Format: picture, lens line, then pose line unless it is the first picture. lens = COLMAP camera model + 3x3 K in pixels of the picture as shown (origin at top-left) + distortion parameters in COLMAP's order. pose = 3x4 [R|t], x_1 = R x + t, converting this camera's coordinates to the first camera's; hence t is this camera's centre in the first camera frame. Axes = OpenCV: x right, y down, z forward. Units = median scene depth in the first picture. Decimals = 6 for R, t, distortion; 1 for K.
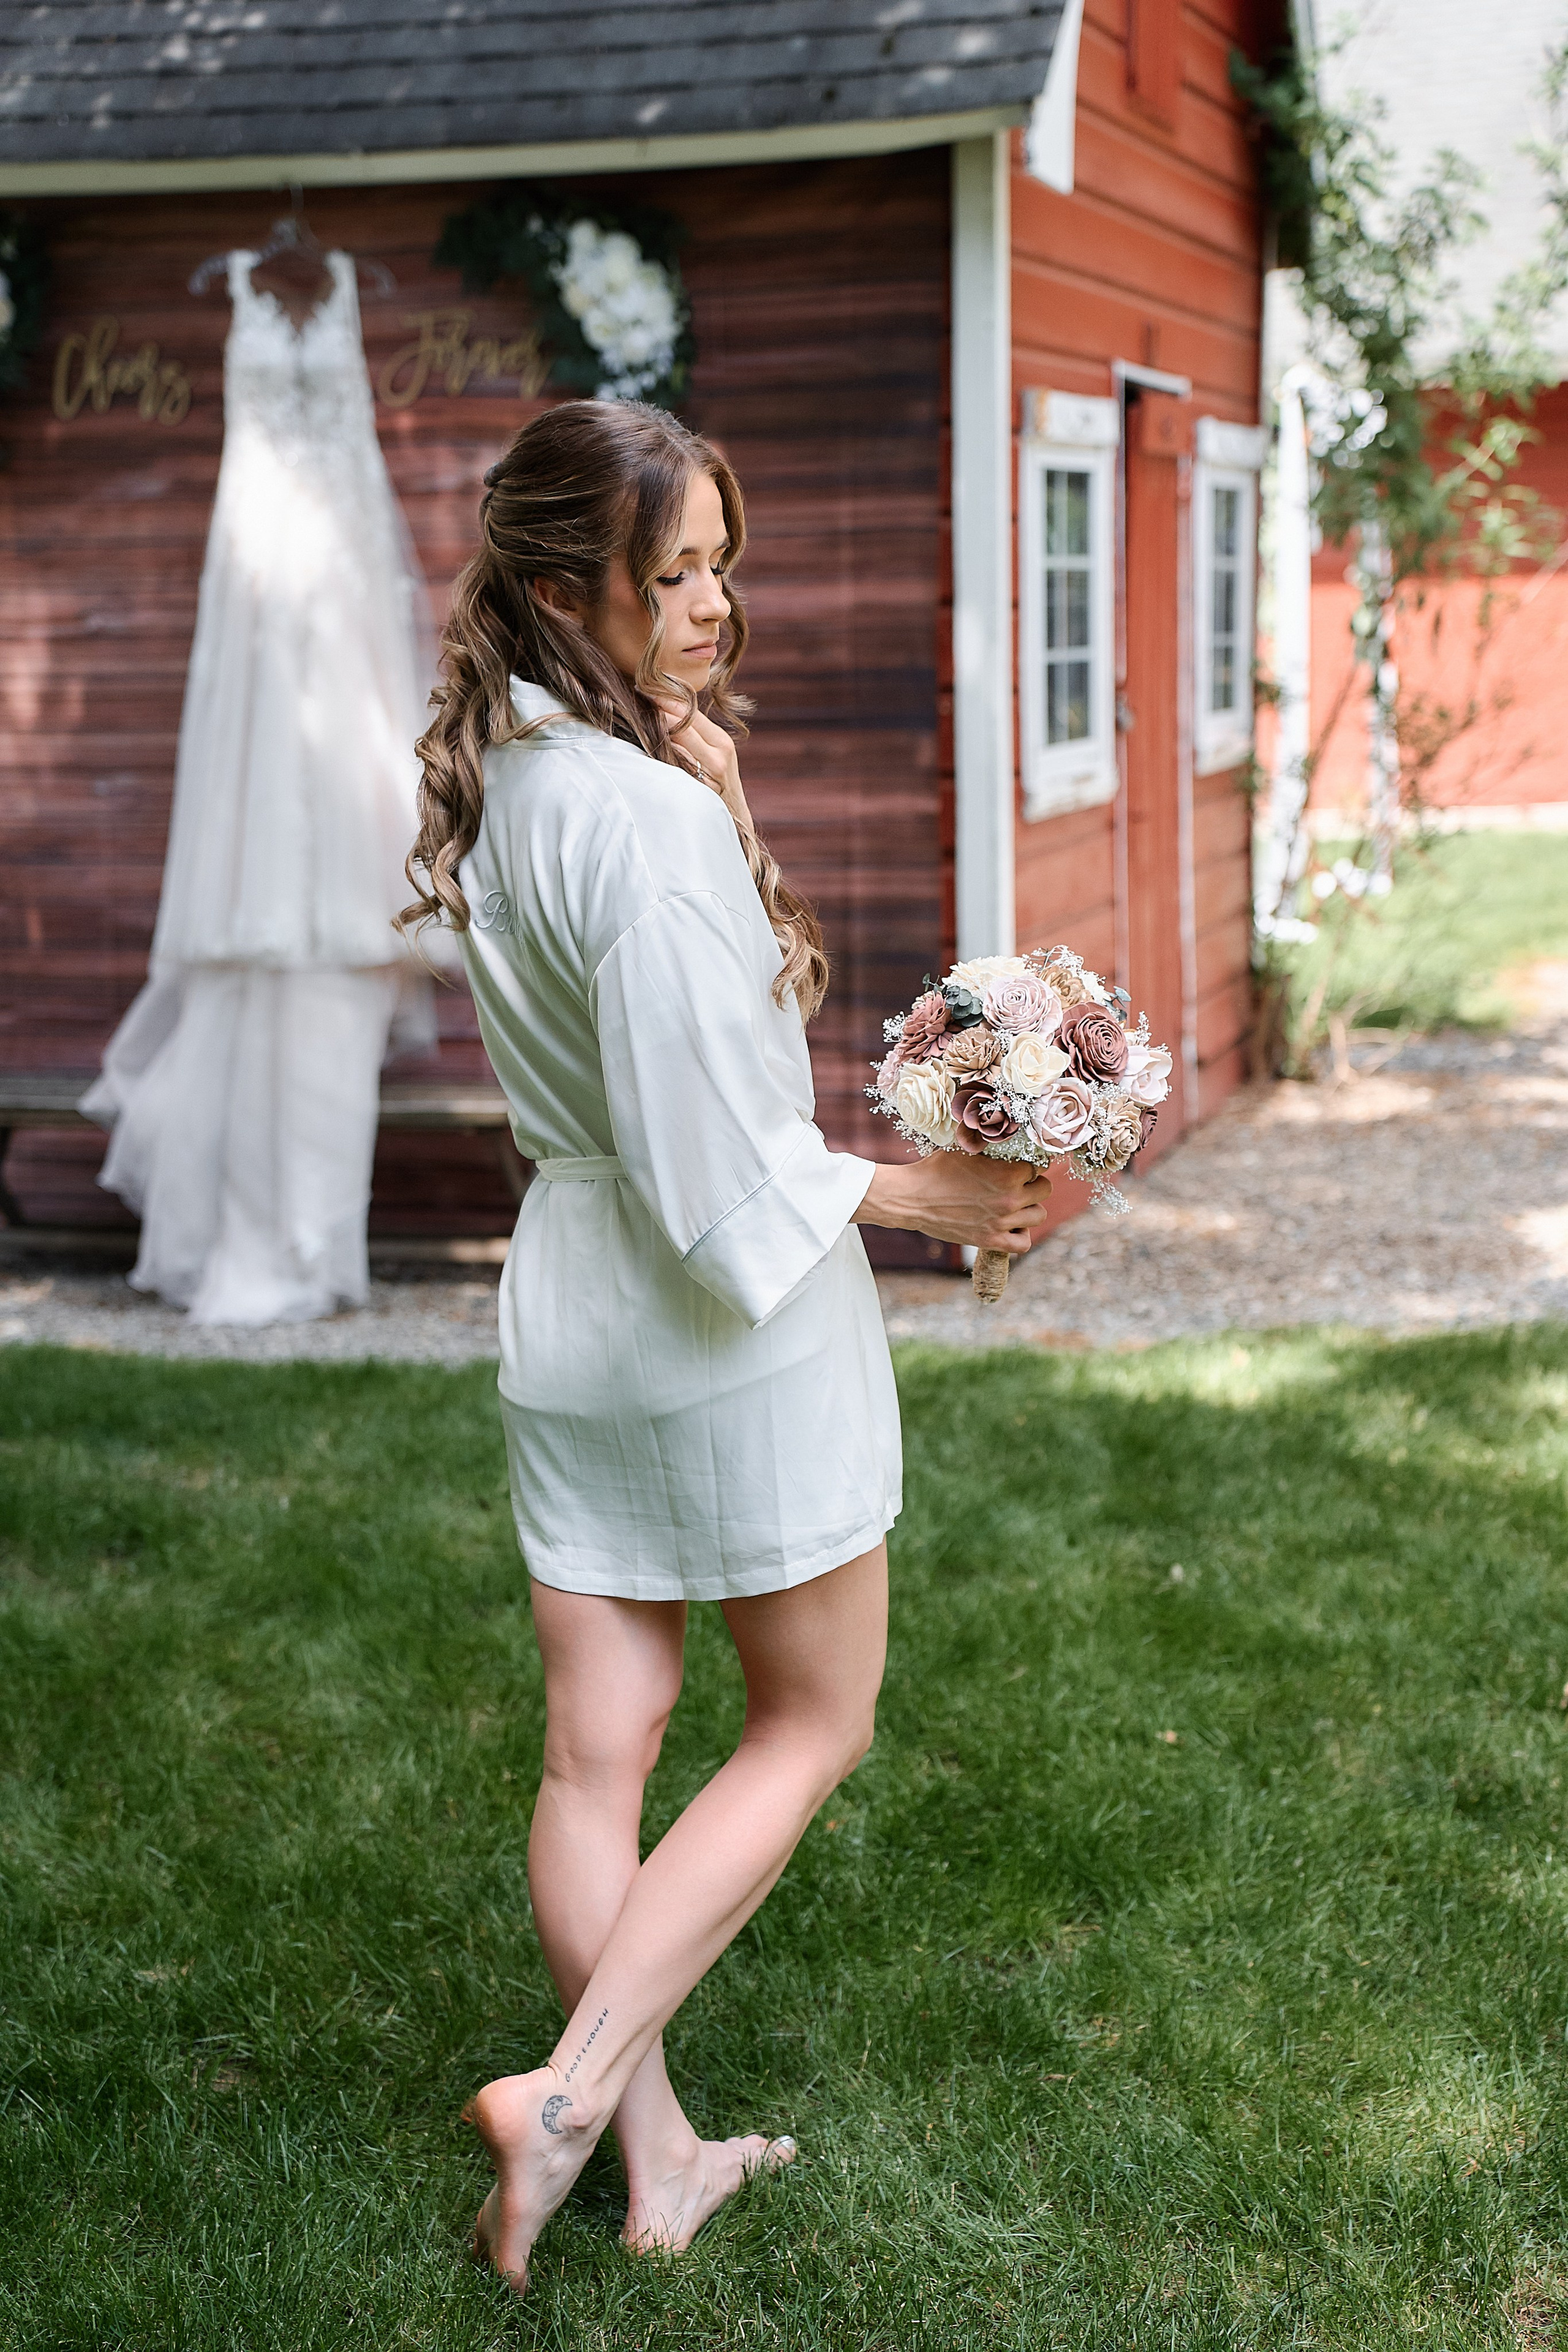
lens RADIAL K [[3578.0, 0, 811.1], [0, 3578.0, 1181.2], [0, 0, 1]] dist [0.277117, 0.128648]
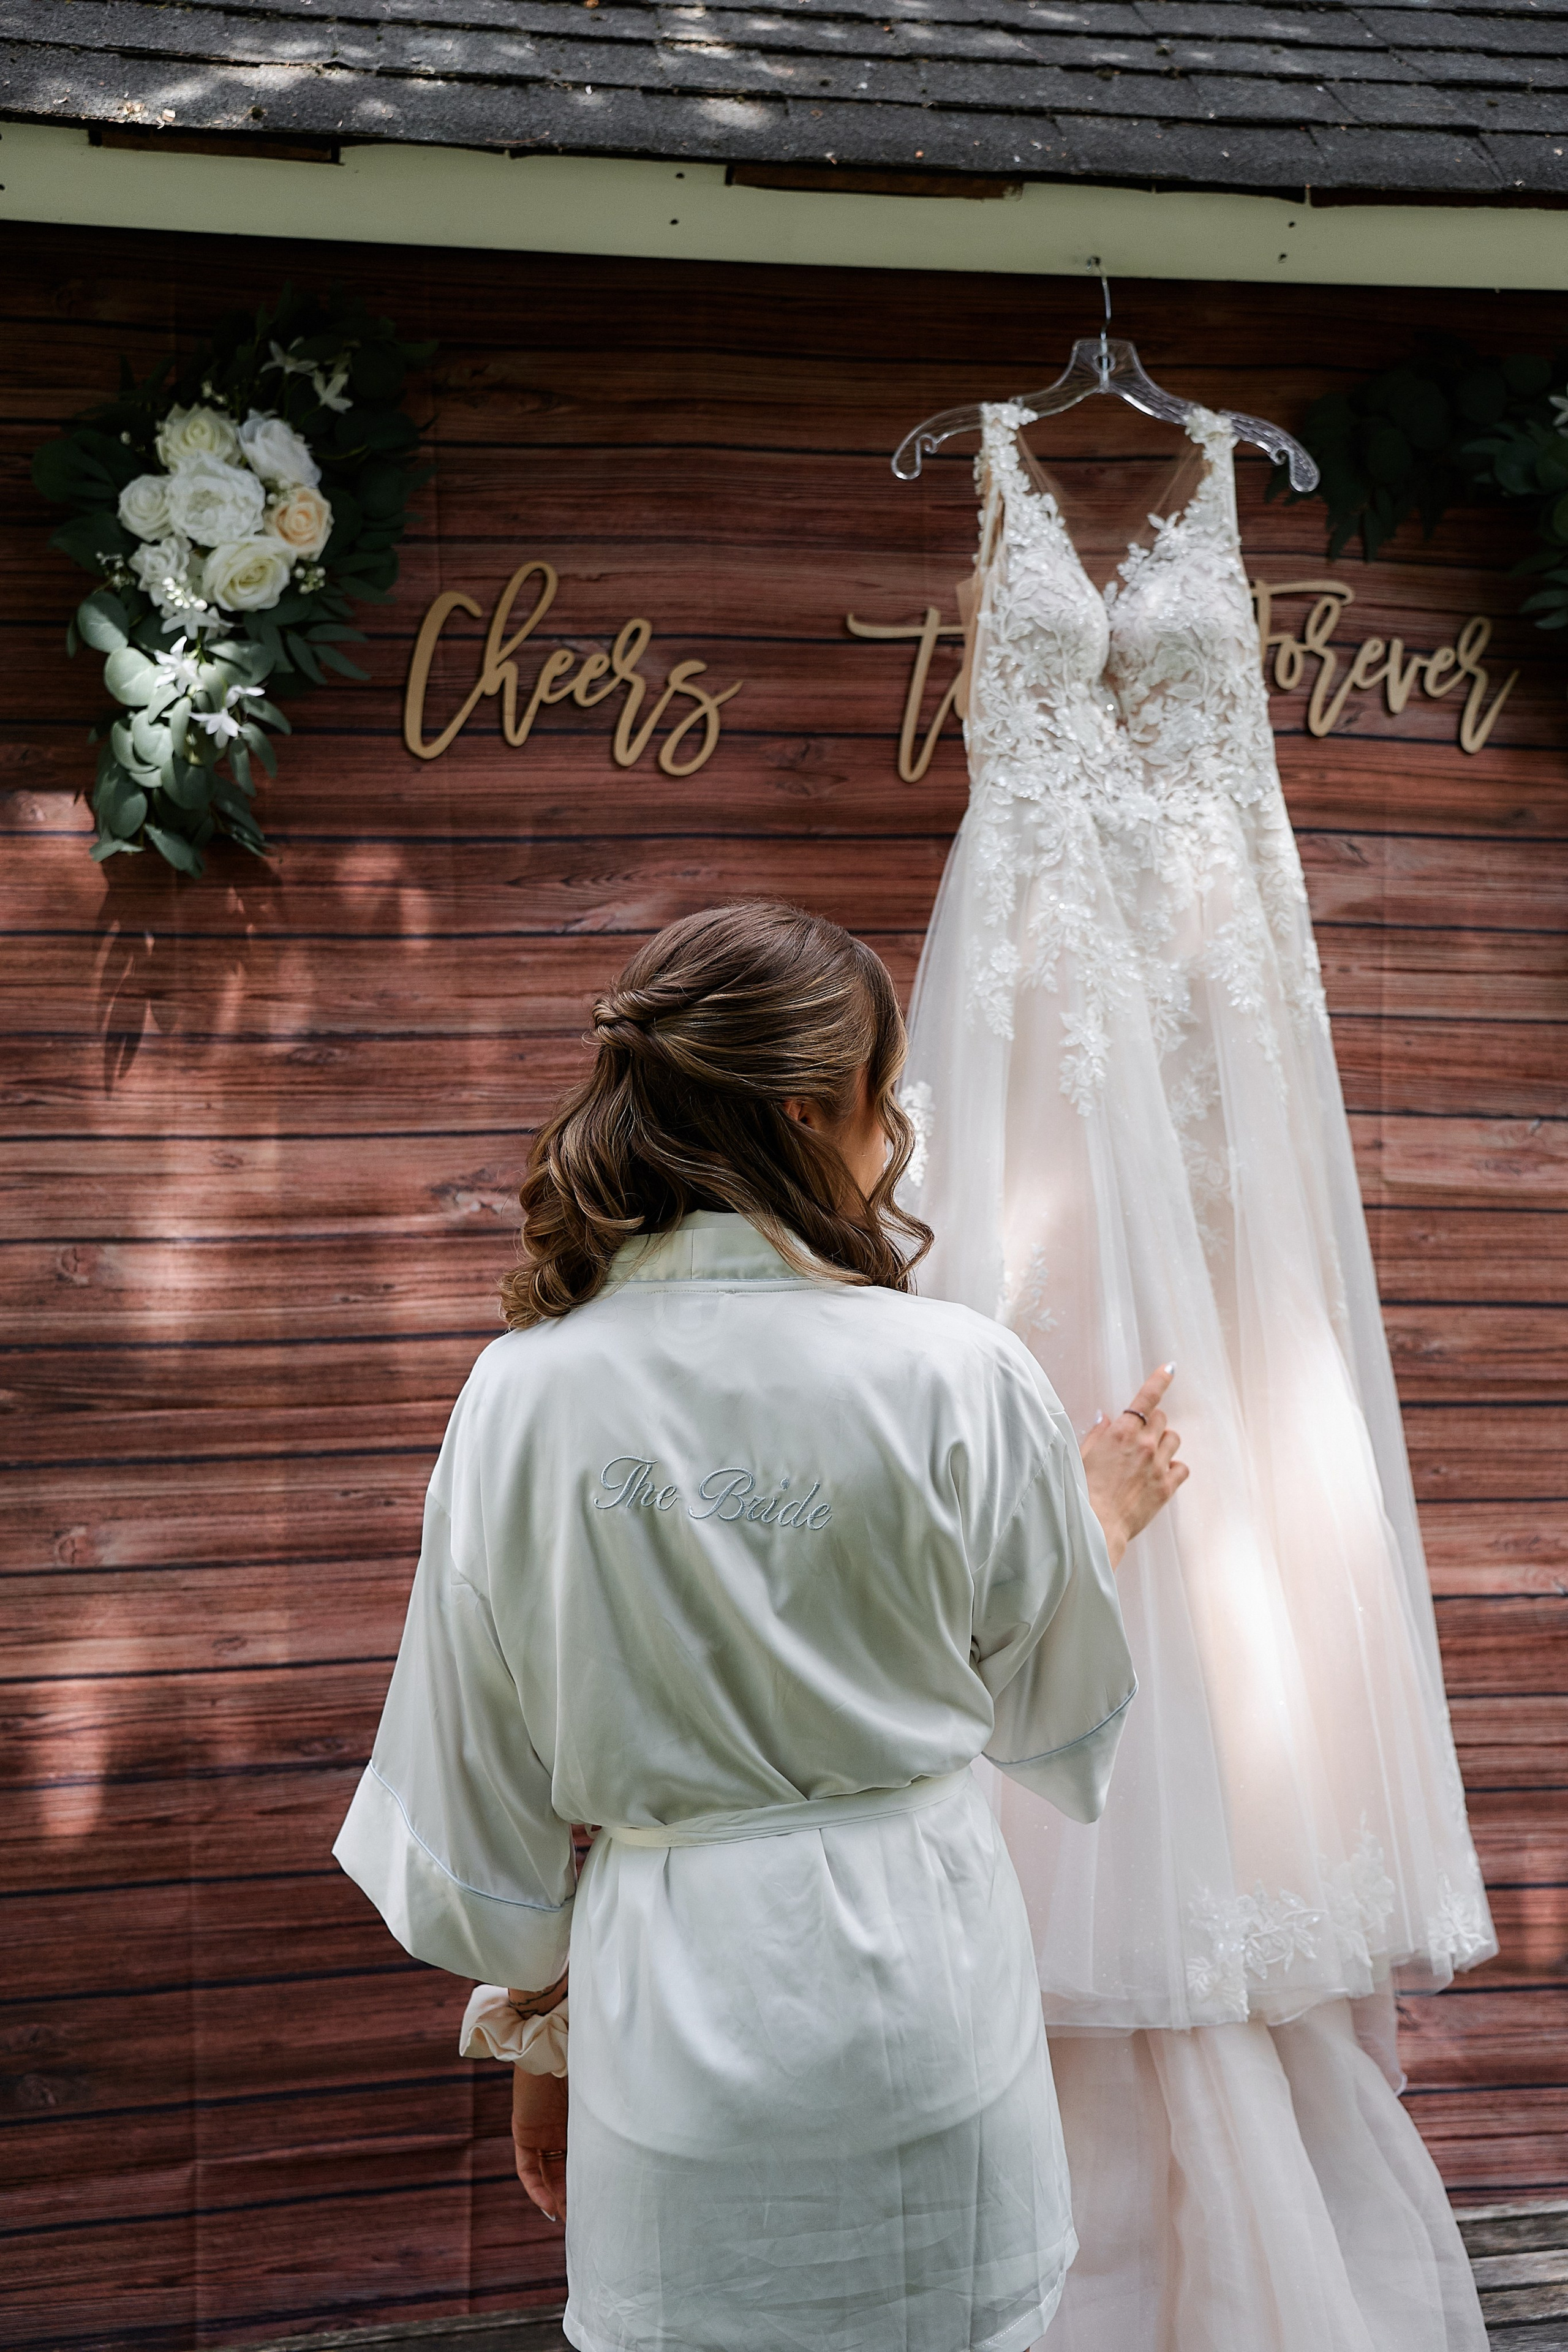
lens RADIAL K [[2555.8, 0, 784.0], [0, 2555.8, 1176.0], [0, 0, 1]] dist [0.006267, 0.260606]
pose [[0.879682, 0.019981, 0.475142, -0.327452], [0.087514, 0.975253, -0.203036, -0.096788], [-0.467440, 0.220189, 0.856164, 0.761251]]
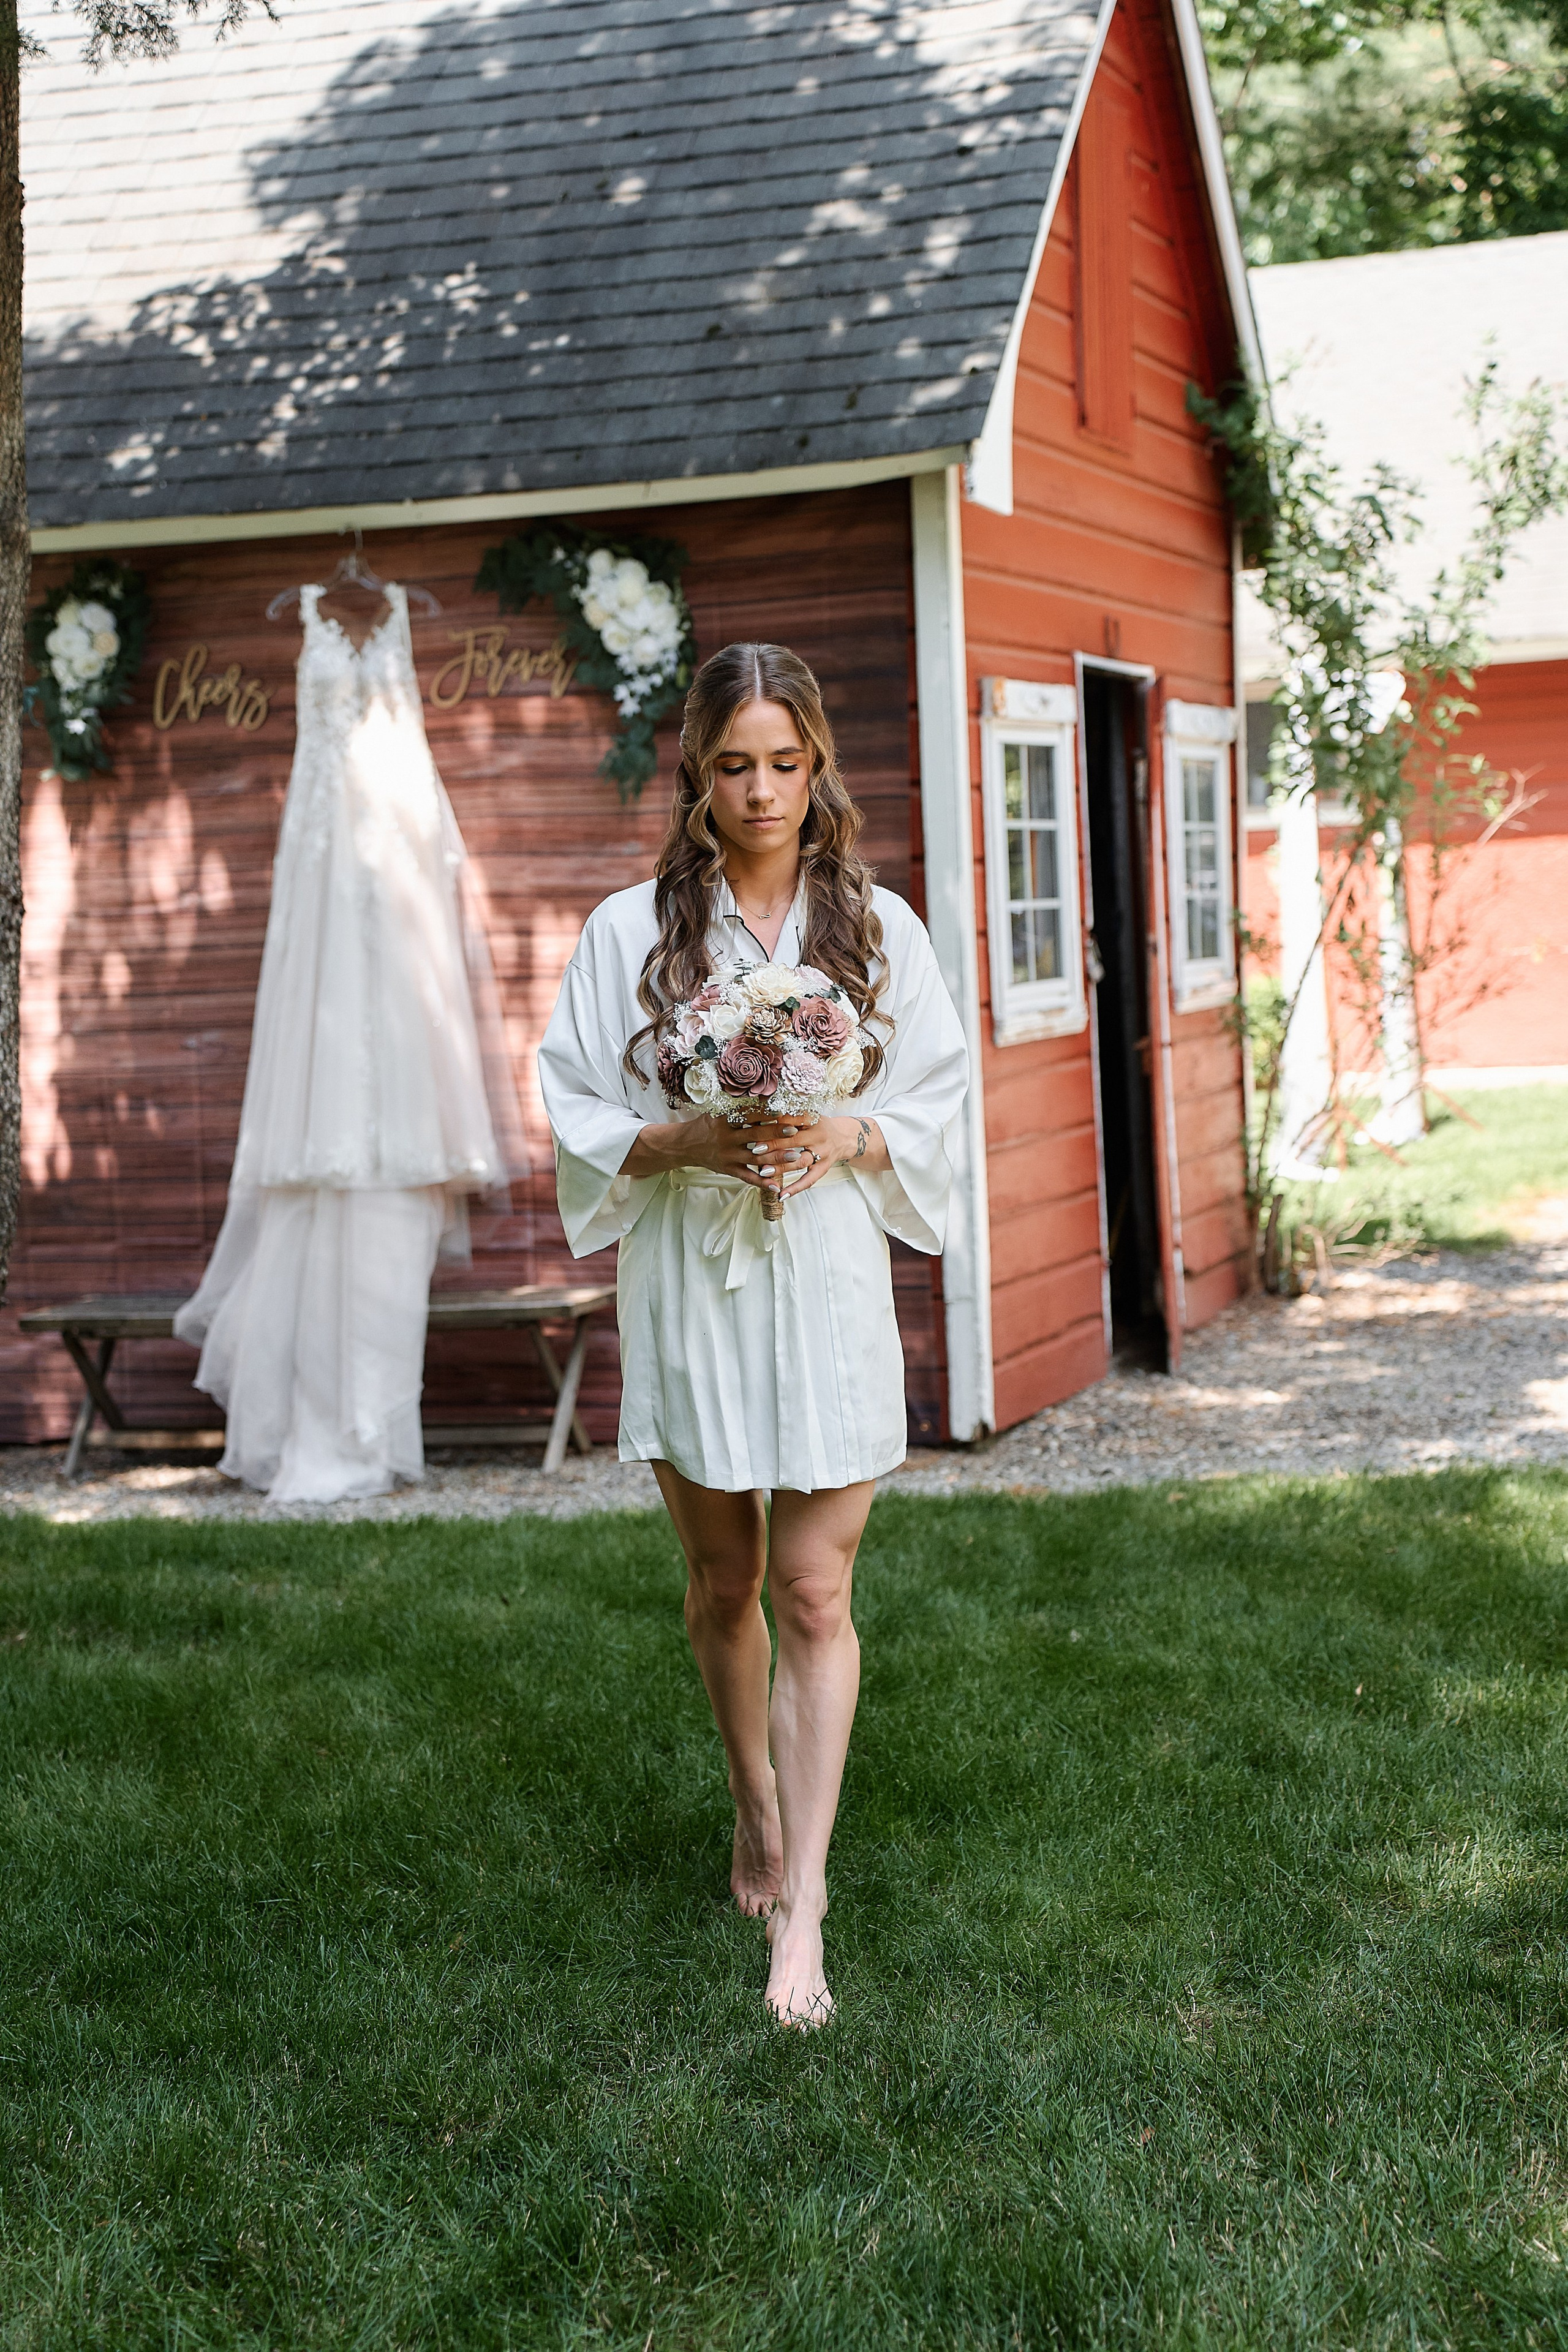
lens RADIAL K [[3719.0, 0, 784.0], [0, 3719.0, 1176.0], [0, 0, 1]] dist [0.306891, 0.000116]
pose [[0.998994, -0.022991, -0.038506, 0.037732], [0.019639, 0.996163, -0.085281, 0.040520], [0.040319, 0.084439, 0.995613, -0.176814]]
